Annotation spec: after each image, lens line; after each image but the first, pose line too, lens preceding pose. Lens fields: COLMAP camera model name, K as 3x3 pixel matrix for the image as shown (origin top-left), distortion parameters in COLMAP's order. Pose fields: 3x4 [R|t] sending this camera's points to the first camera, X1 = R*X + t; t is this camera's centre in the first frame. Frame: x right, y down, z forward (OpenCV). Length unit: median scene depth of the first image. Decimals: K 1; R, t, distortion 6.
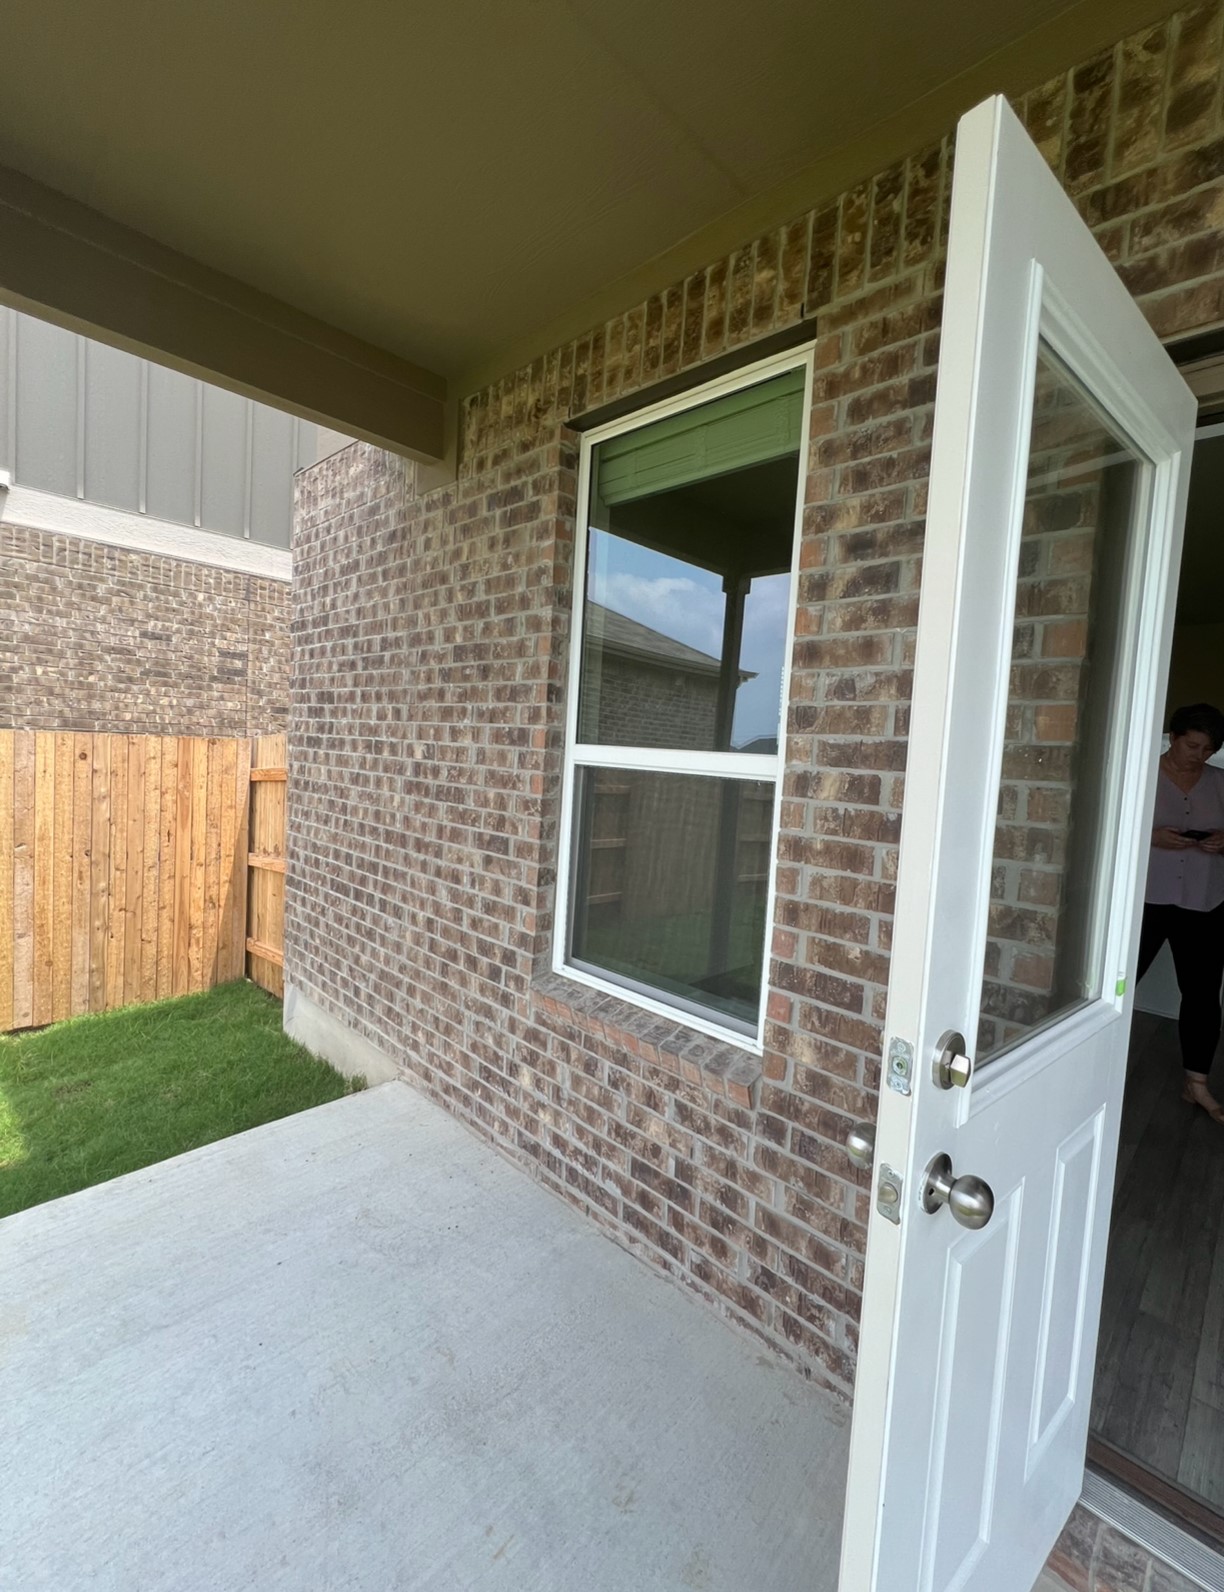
lens RADIAL K [[688.9, 0, 642.7], [0, 688.9, 792.8], [0, 0, 1]] dist [-0.000632, 0.000672]
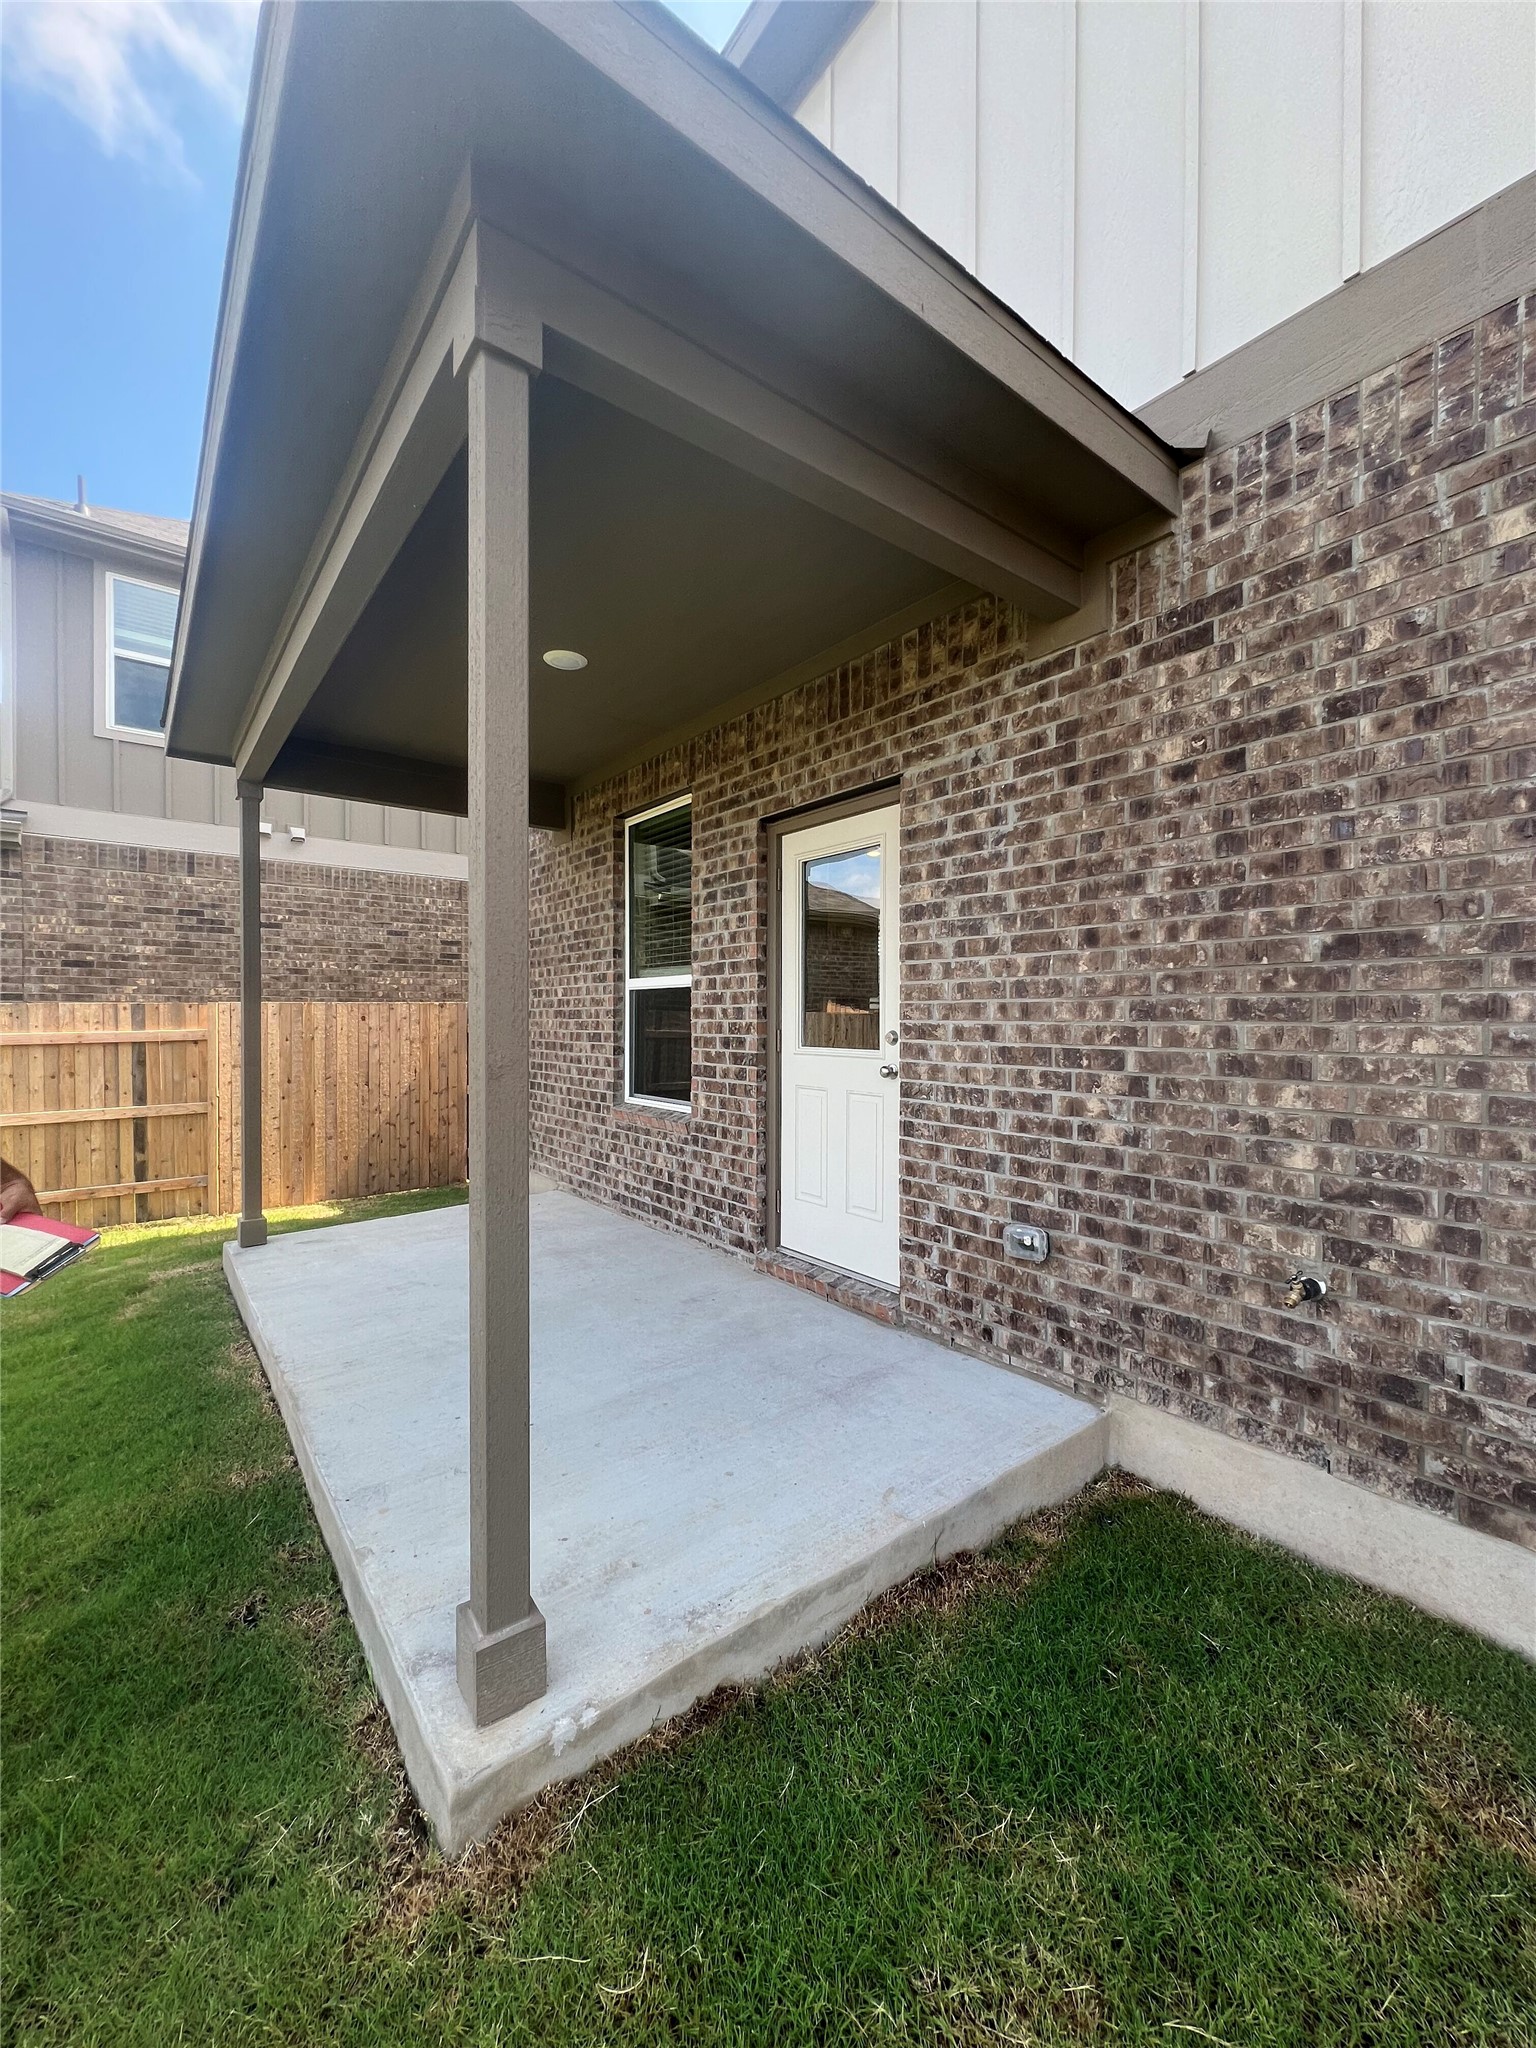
lens RADIAL K [[830.3, 0, 768.0], [0, 830.3, 1024.0], [0, 0, 1]] dist [0.008569, -0.000060]
pose [[0.985509, -0.057963, -0.159411, 0.601755], [0.048602, 0.996892, -0.062008, 0.201287], [0.162510, 0.053362, 0.985263, -1.122682]]
